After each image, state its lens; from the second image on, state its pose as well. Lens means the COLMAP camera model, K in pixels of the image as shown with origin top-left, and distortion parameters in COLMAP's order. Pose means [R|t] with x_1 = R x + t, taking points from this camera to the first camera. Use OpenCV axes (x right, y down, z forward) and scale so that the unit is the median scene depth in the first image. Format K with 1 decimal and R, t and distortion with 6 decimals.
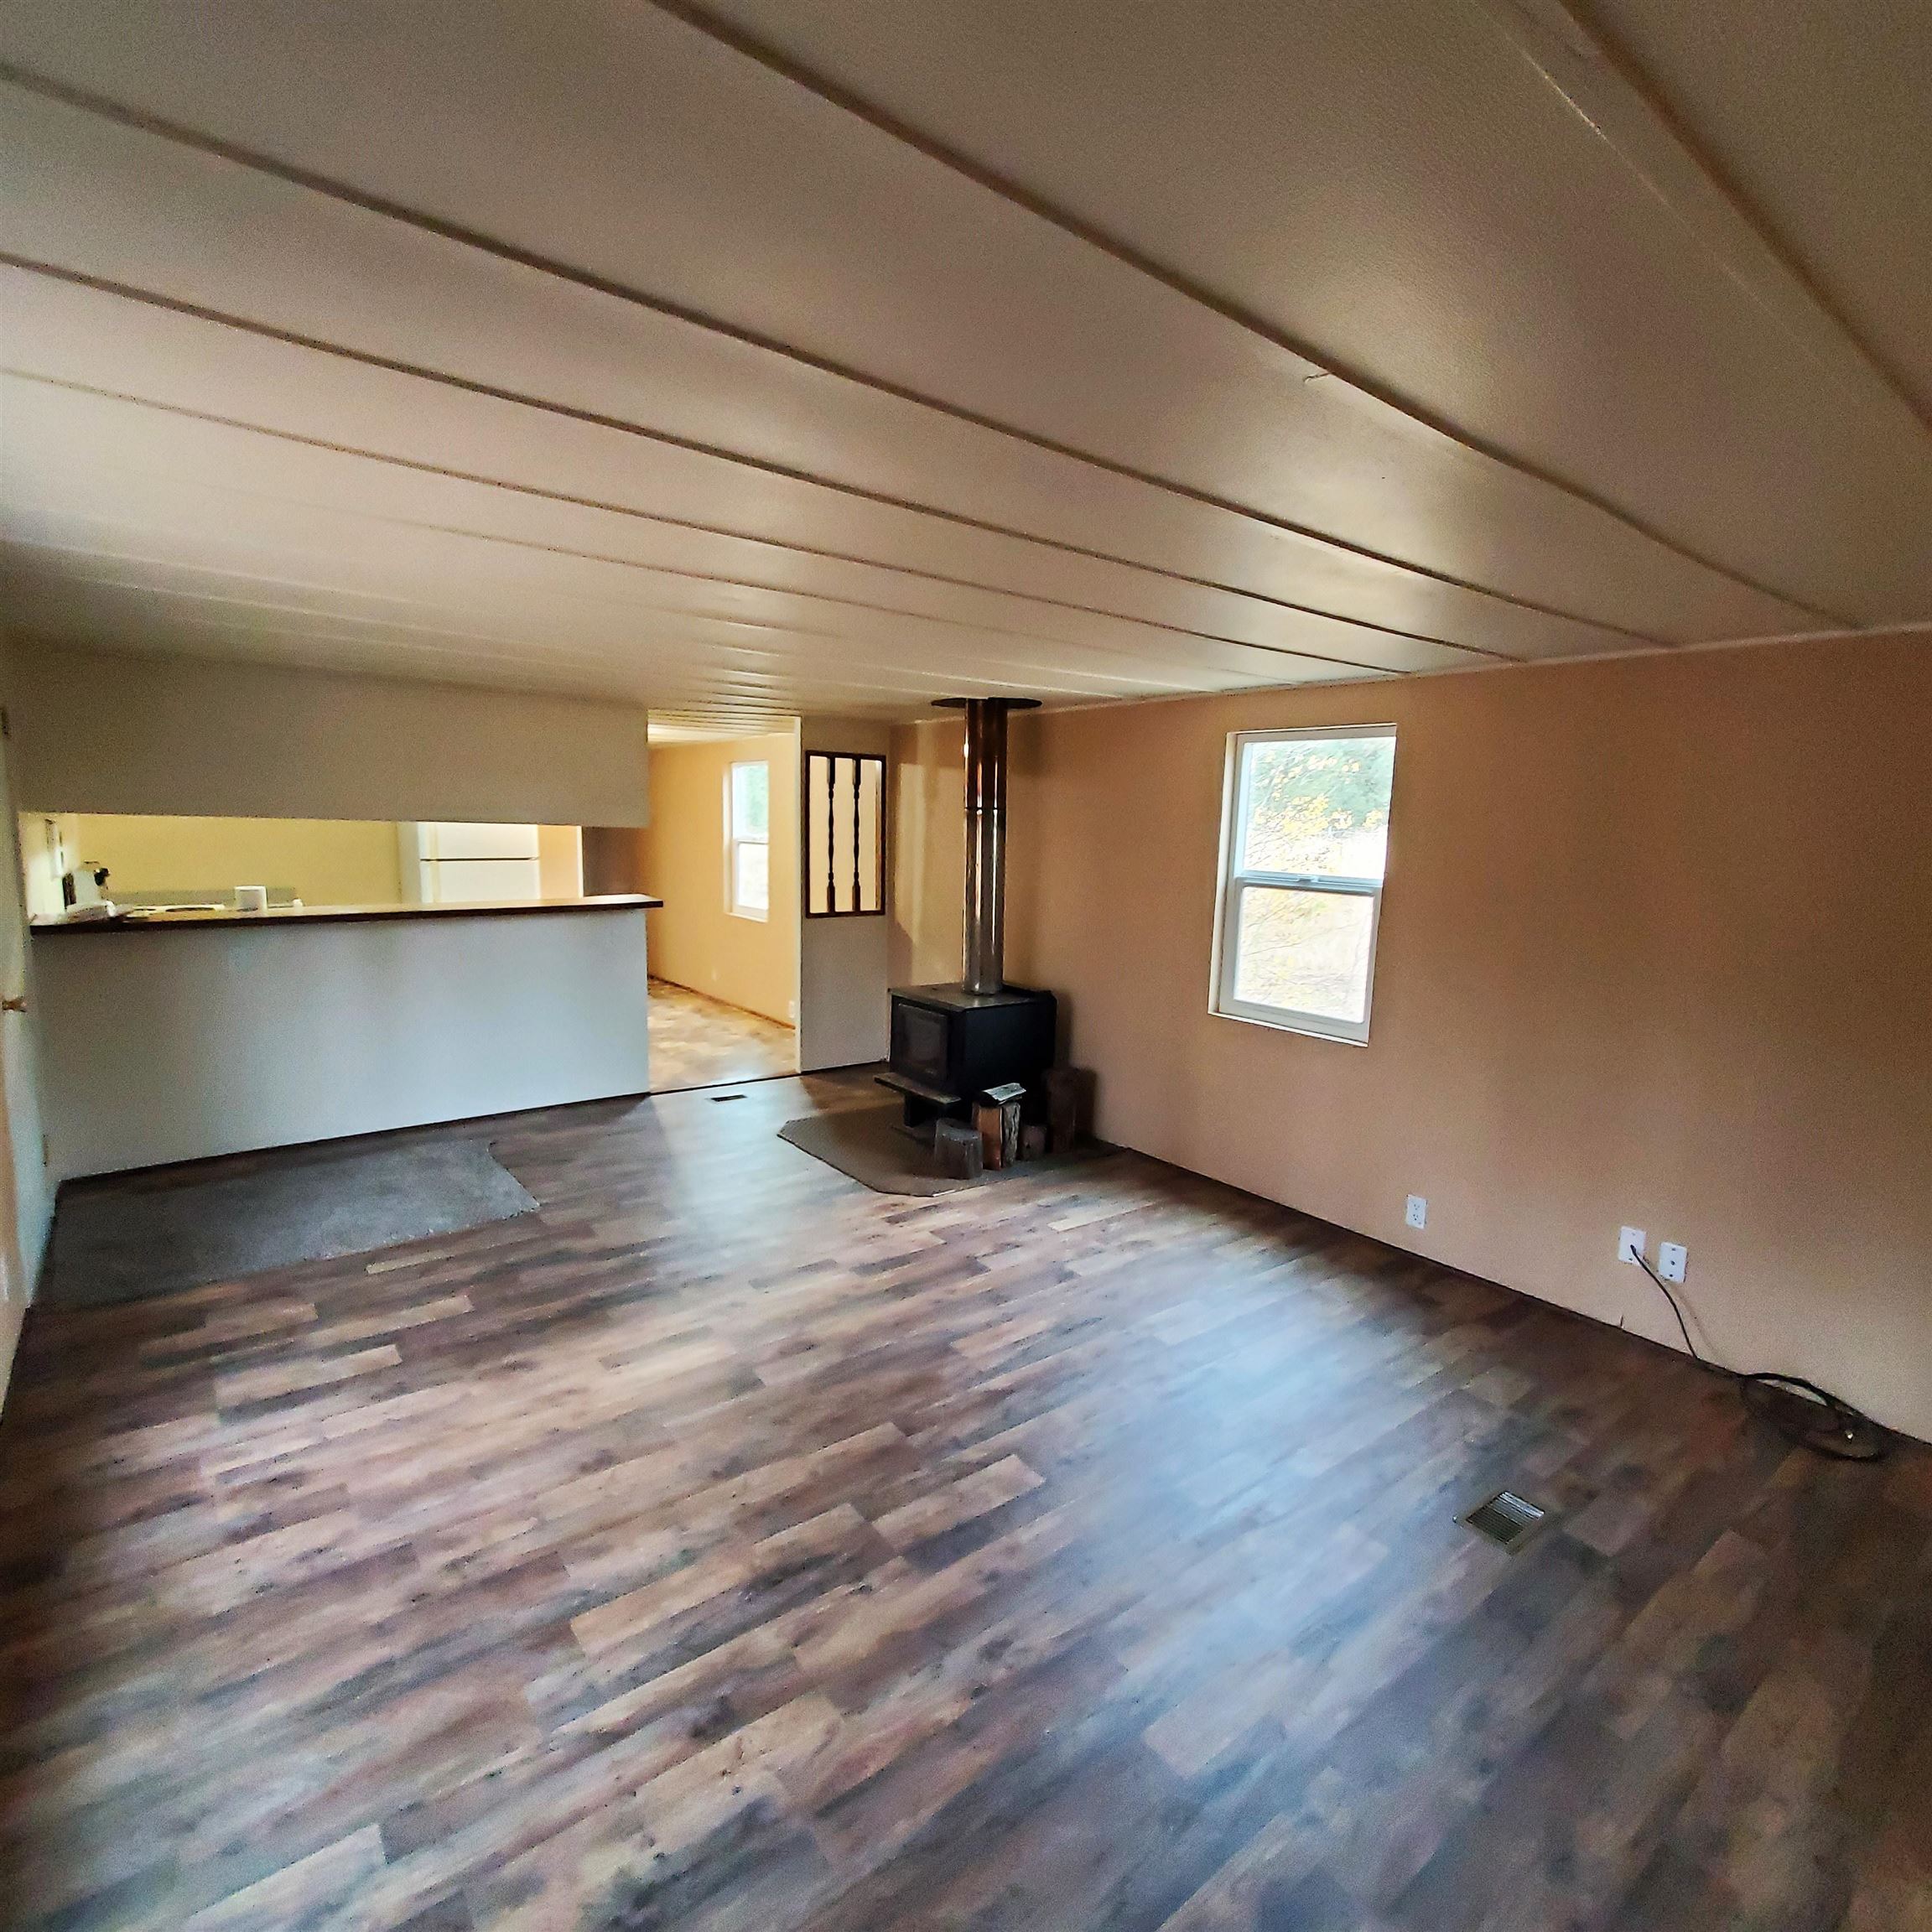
lens RADIAL K [[1015.5, 0, 962.2], [0, 1015.5, 966.4], [0, 0, 1]] dist [0.006980, -0.001792]
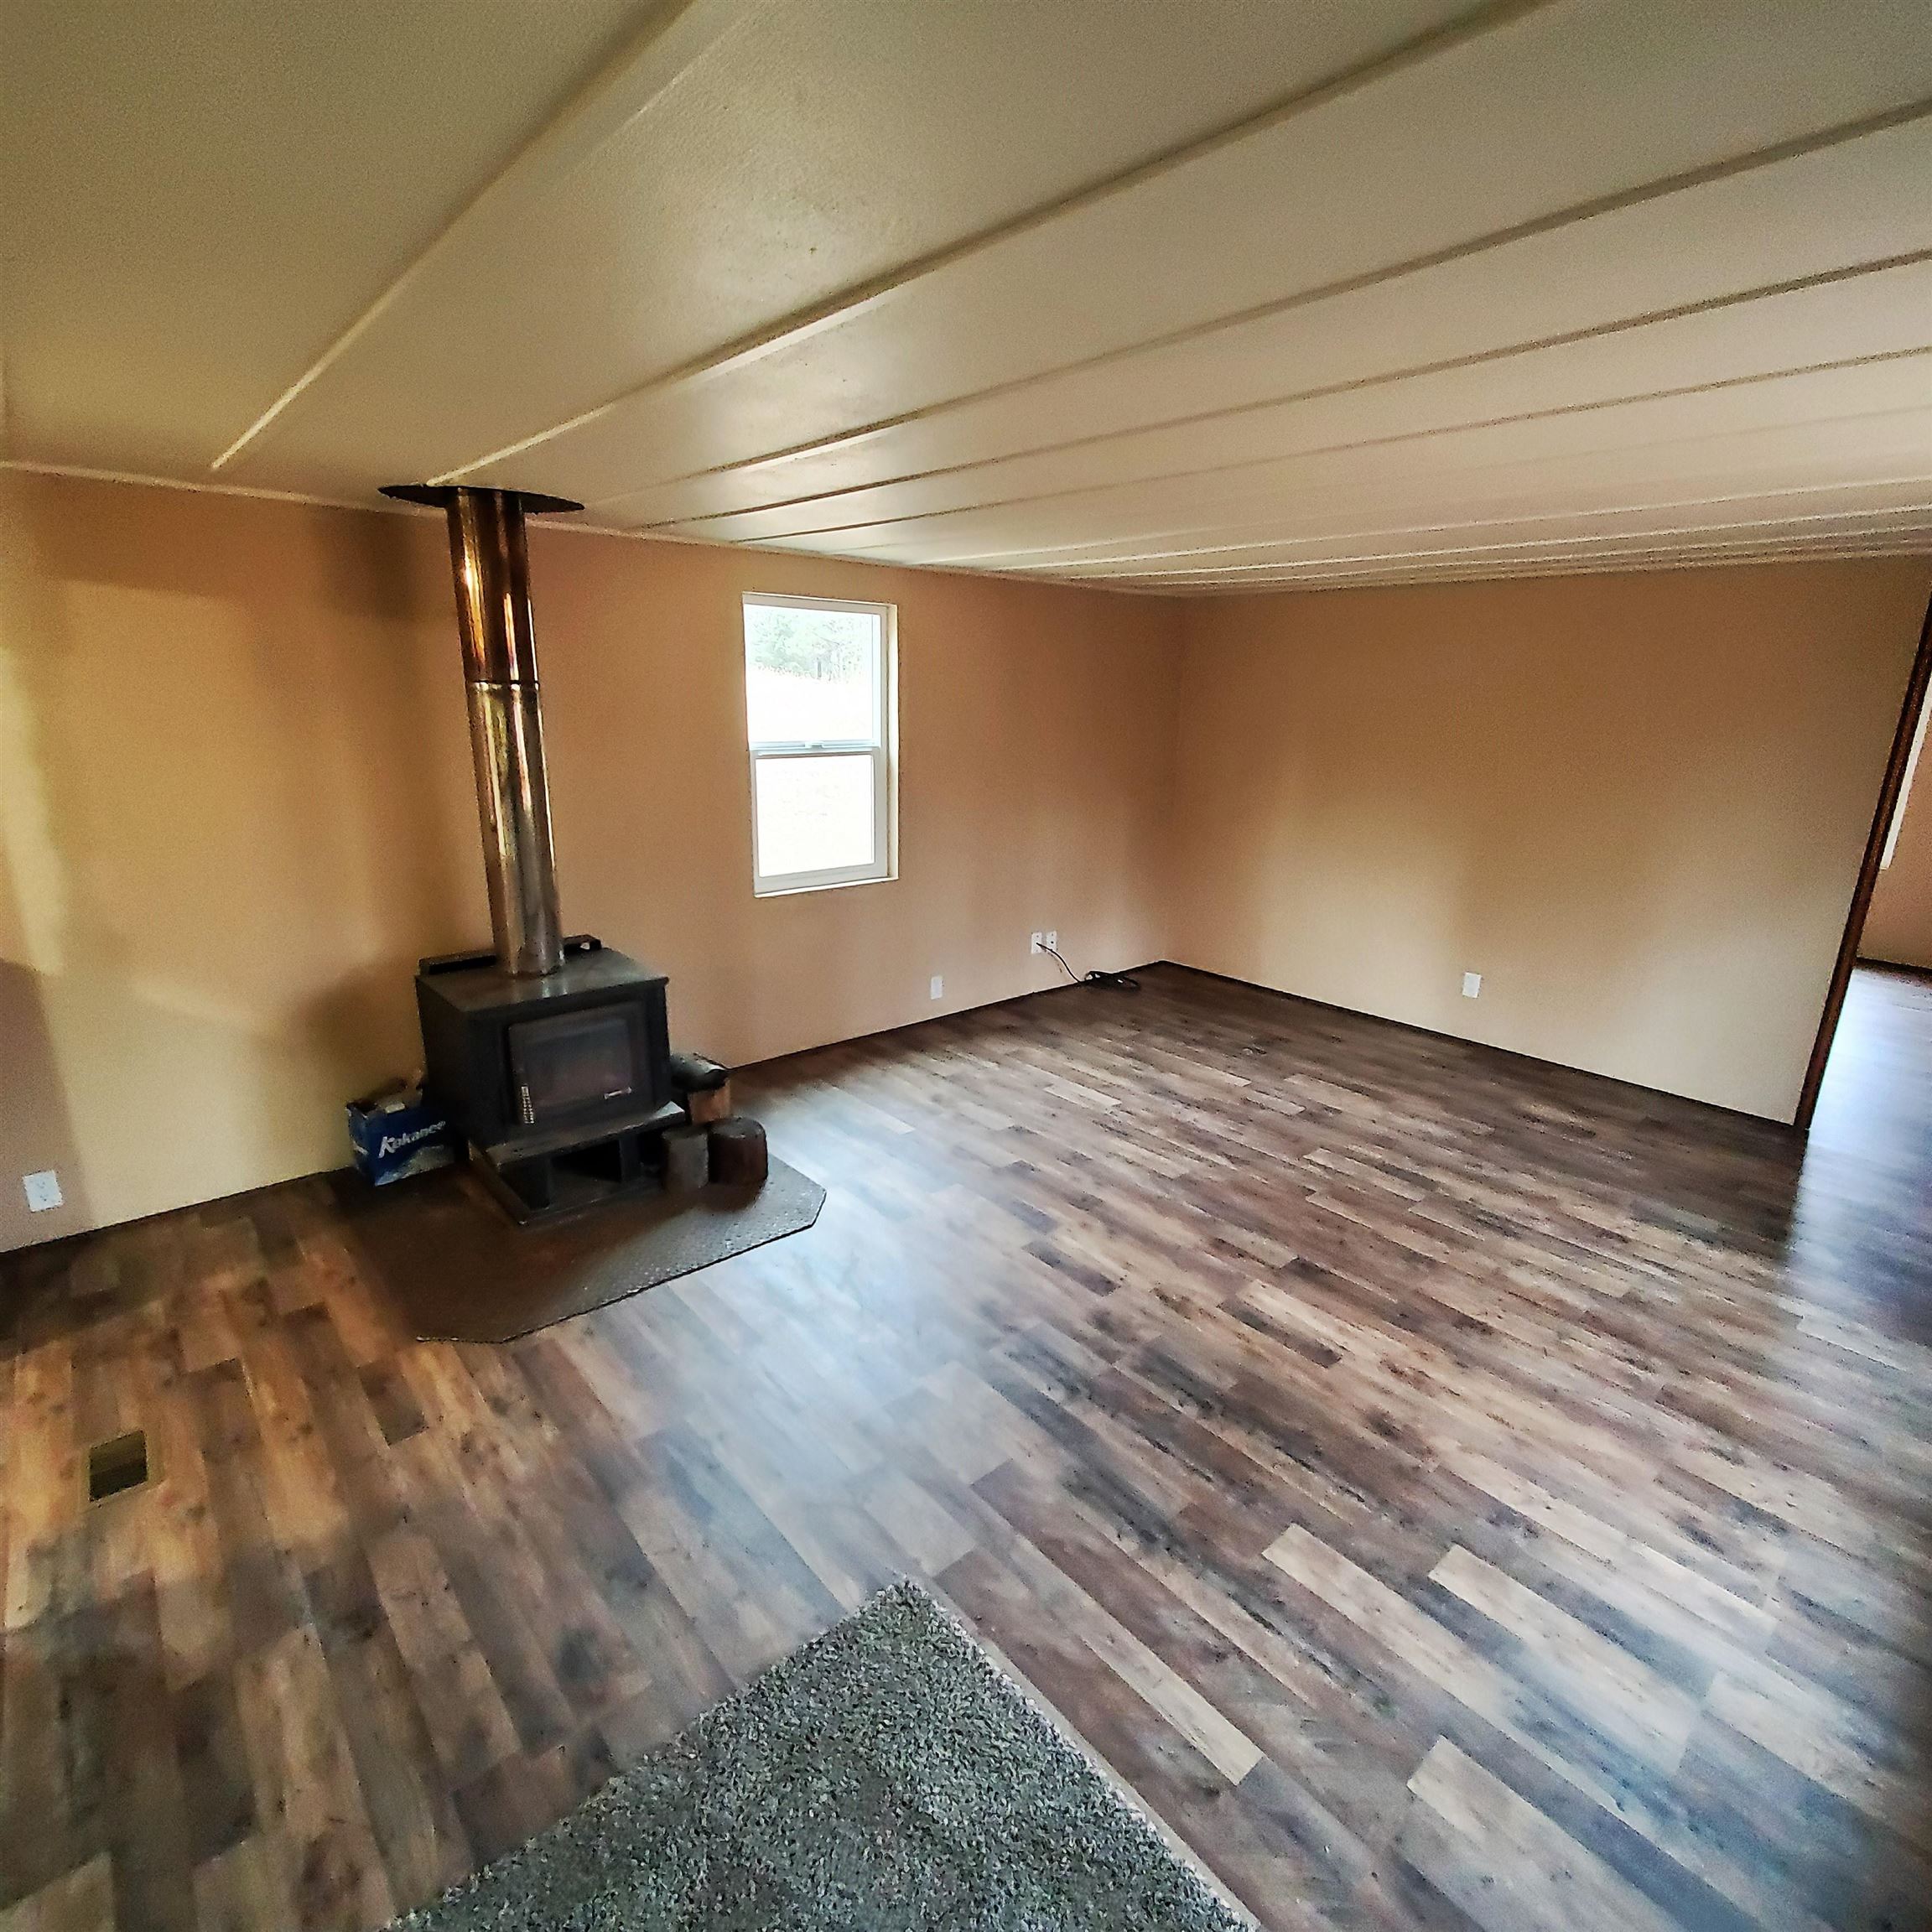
lens RADIAL K [[1015.5, 0, 957.6], [0, 1015.5, 964.8], [0, 0, 1]] dist [0.006980, -0.001792]
pose [[-0.049546, -0.300187, 0.952593, -1.088612], [0.121823, 0.944826, 0.304076, -0.252546], [-0.991314, 0.131114, -0.010242, 1.299067]]
